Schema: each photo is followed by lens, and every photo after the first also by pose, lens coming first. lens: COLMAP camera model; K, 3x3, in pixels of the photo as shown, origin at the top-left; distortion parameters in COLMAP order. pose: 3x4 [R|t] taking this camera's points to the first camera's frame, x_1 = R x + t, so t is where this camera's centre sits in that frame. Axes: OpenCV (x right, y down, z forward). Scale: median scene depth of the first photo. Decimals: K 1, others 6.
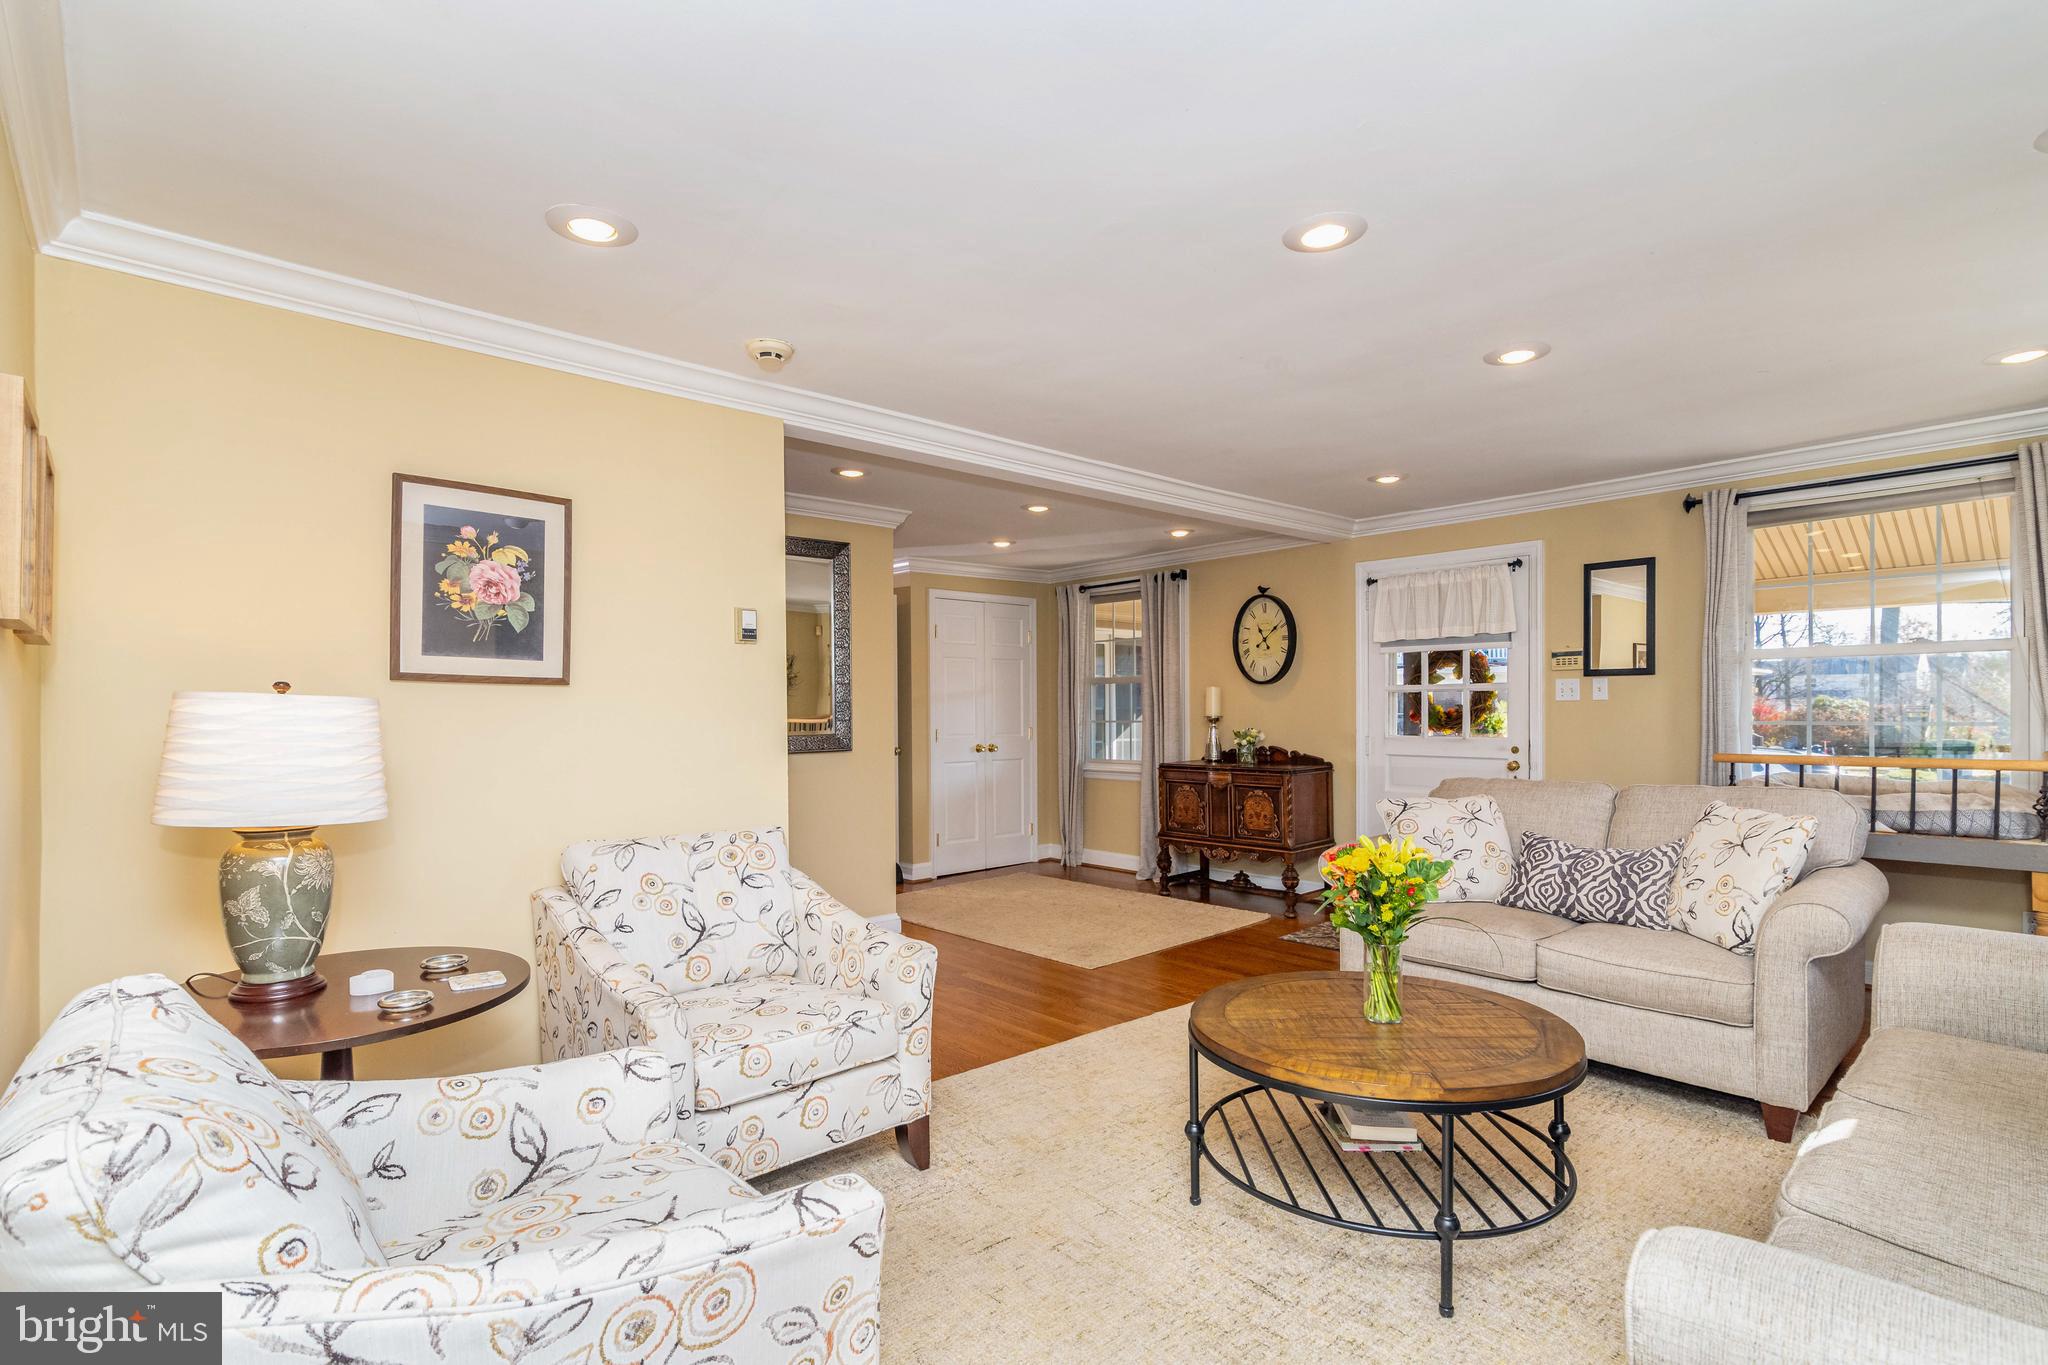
lens RADIAL K [[950.2, 0, 1034.5], [0, 950.2, 701.7], [0, 0, 1]] dist [0.002509, 0.000062]
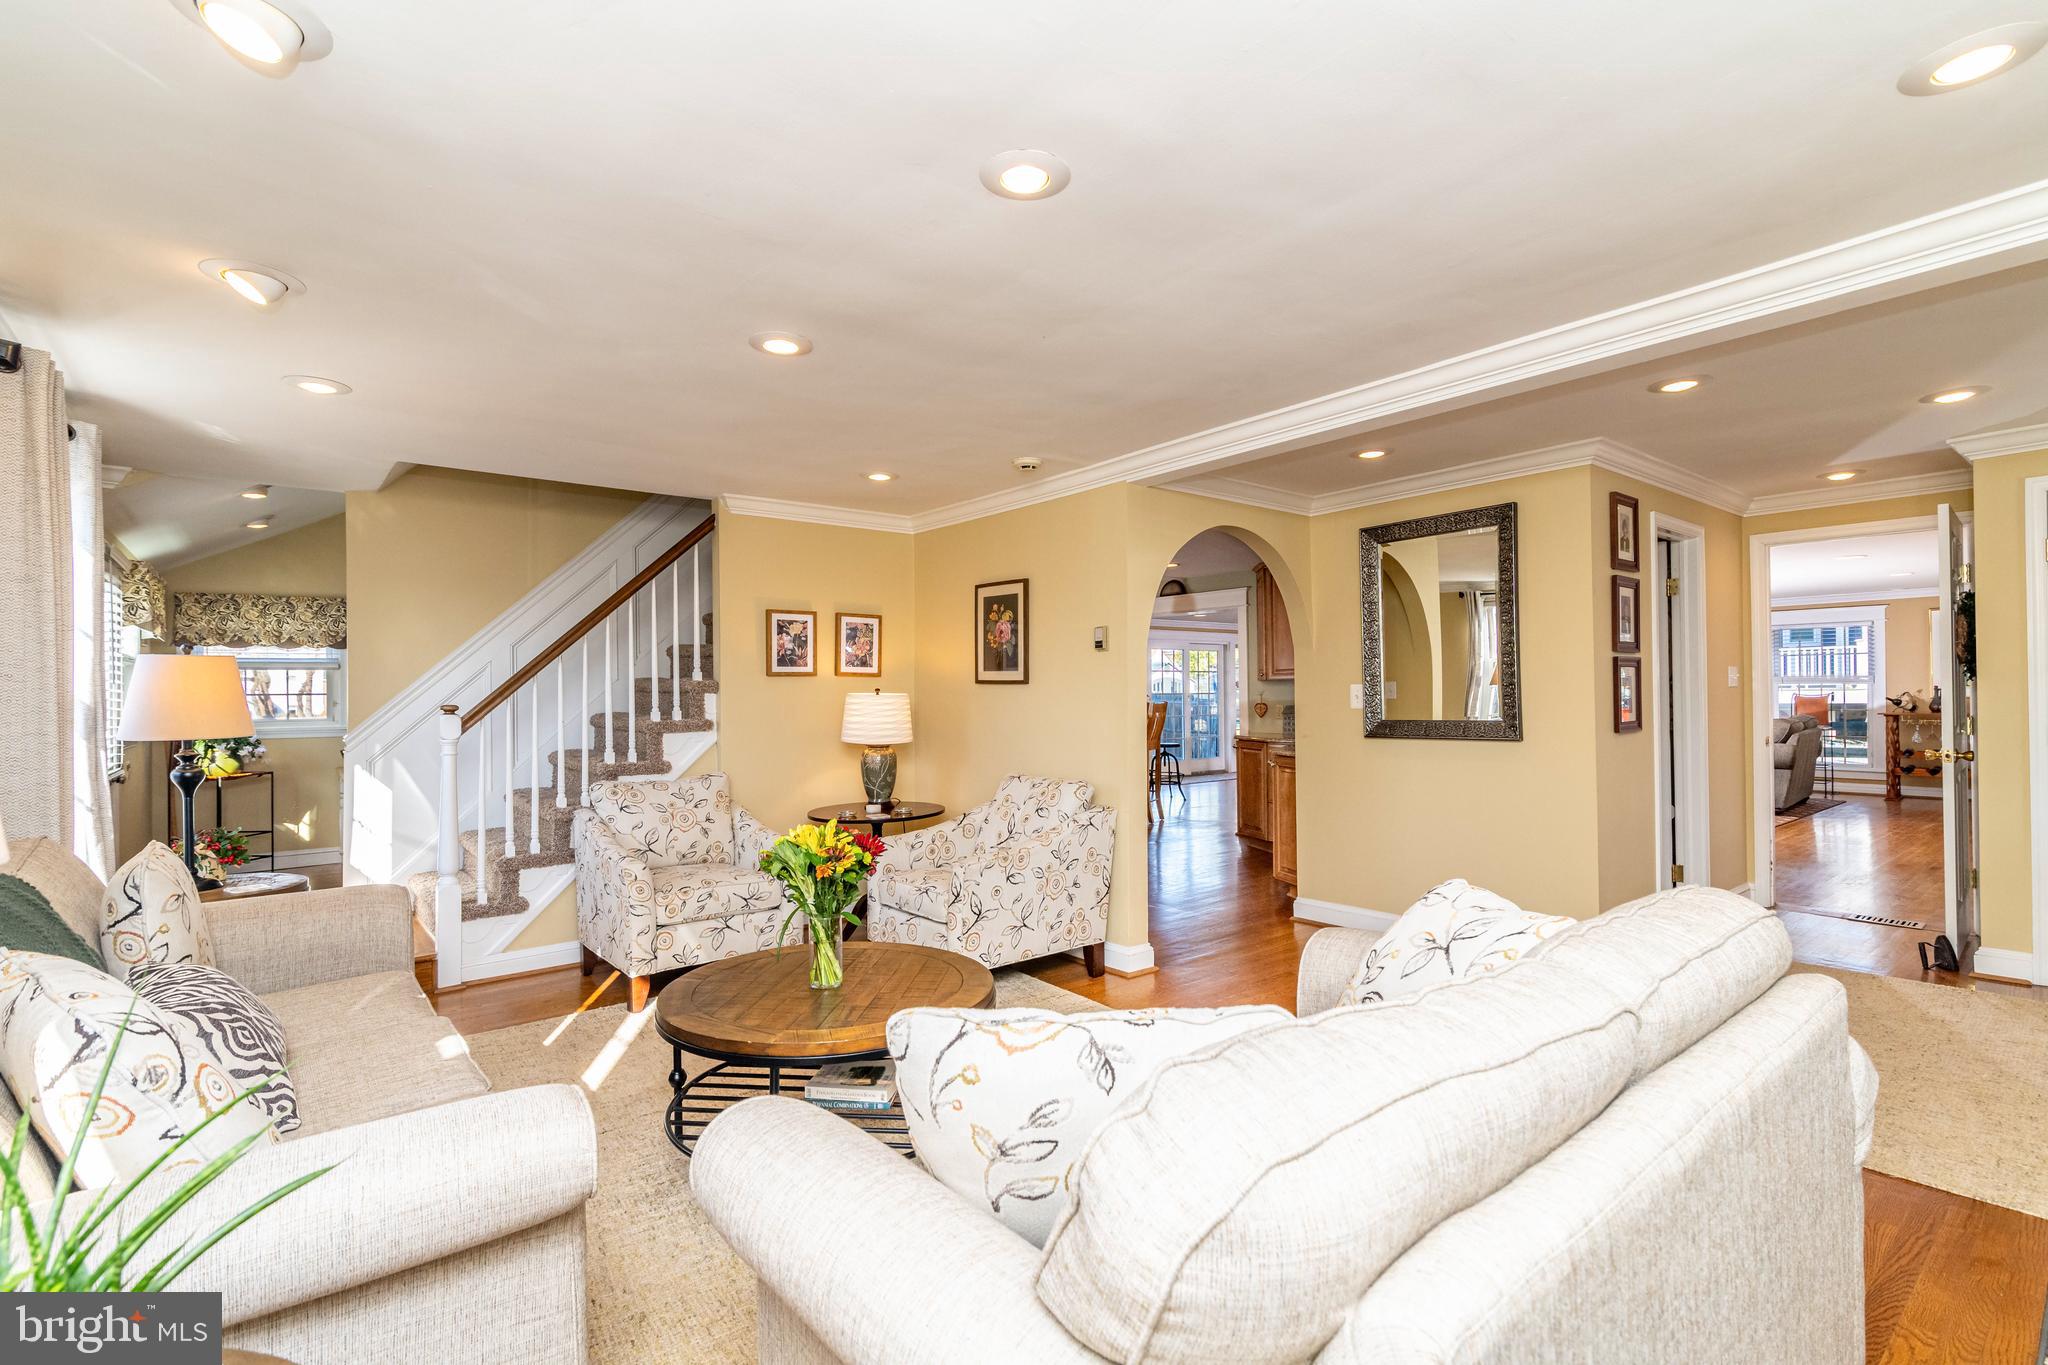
lens RADIAL K [[950.2, 0, 1031.5], [0, 950.2, 683.5], [0, 0, 1]] dist [0.002509, 0.000062]
pose [[-0.075216, -0.005944, -0.997150, 1.309834], [0.014661, 0.999868, -0.007066, -0.007080], [0.997059, -0.015151, -0.075119, 1.191708]]
